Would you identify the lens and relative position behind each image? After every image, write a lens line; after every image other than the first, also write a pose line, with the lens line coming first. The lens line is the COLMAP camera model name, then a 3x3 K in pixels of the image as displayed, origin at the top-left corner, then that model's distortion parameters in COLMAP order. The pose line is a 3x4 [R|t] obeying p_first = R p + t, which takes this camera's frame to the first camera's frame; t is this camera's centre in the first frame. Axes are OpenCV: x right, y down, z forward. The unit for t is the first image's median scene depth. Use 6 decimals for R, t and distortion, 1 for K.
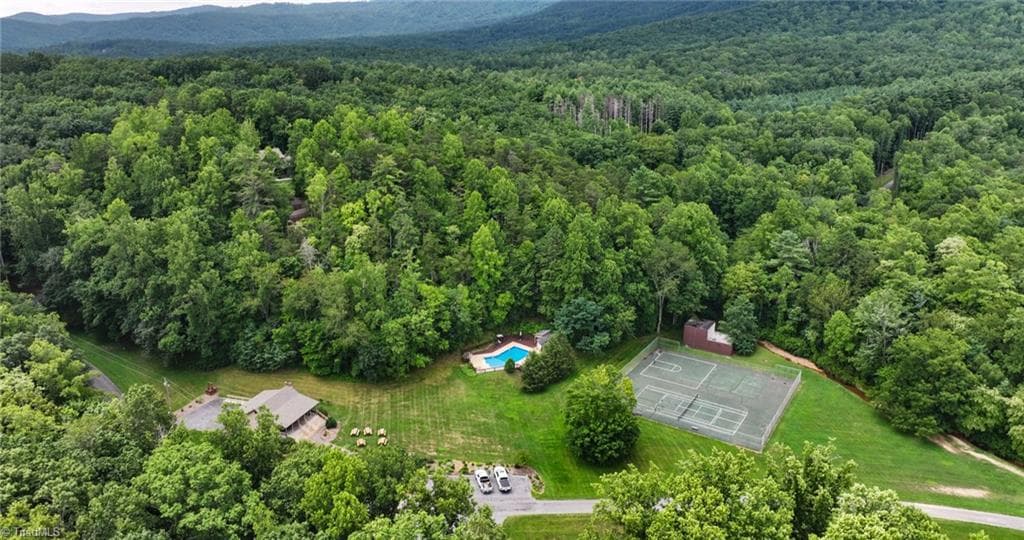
lens RADIAL K [[722.0, 0, 517.7], [0, 722.0, 262.7], [0, 0, 1]] dist [-0.004830, 0.028100]
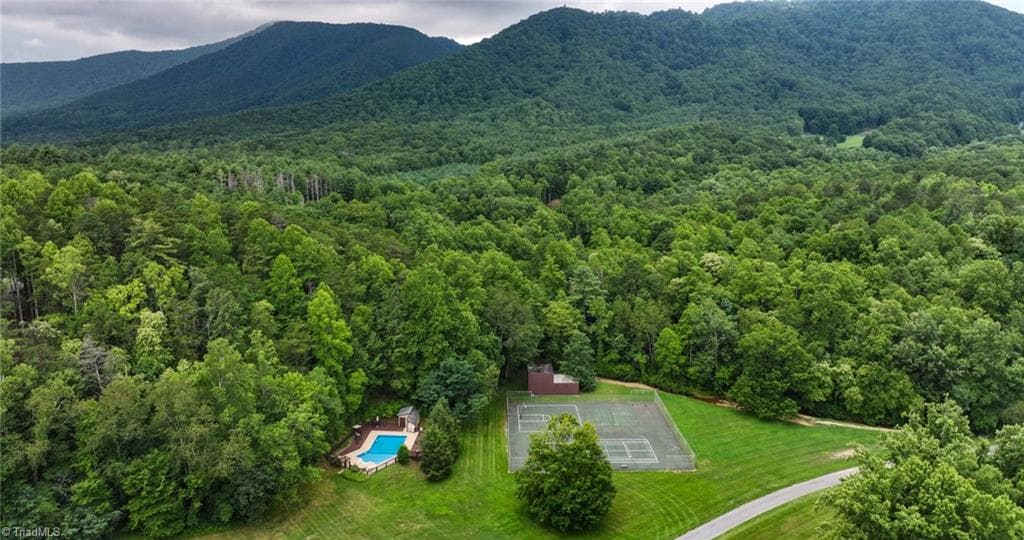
lens RADIAL K [[722.0, 0, 517.7], [0, 722.0, 262.7], [0, 0, 1]] dist [-0.004830, 0.028100]
pose [[0.825369, -0.101854, 0.555330, -0.302601], [0.173819, 0.981661, -0.078293, 0.017333], [-0.537171, 0.161147, 0.827937, 0.220309]]
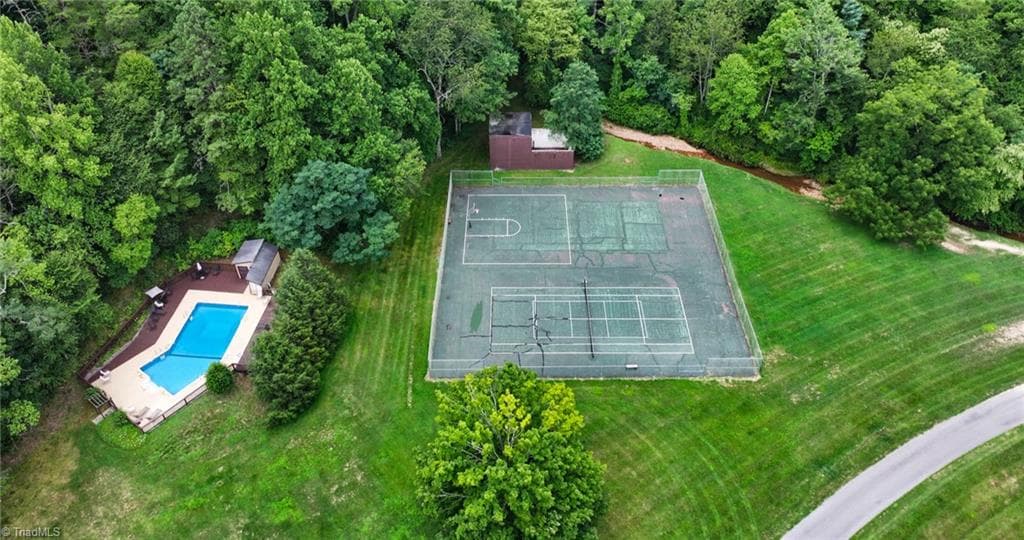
lens RADIAL K [[722.0, 0, 517.7], [0, 722.0, 262.7], [0, 0, 1]] dist [-0.004830, 0.028100]
pose [[0.843919, -0.356523, 0.400863, -0.008006], [0.166387, 0.884324, 0.436219, -0.069409], [-0.510015, -0.301435, 0.805619, 0.541803]]
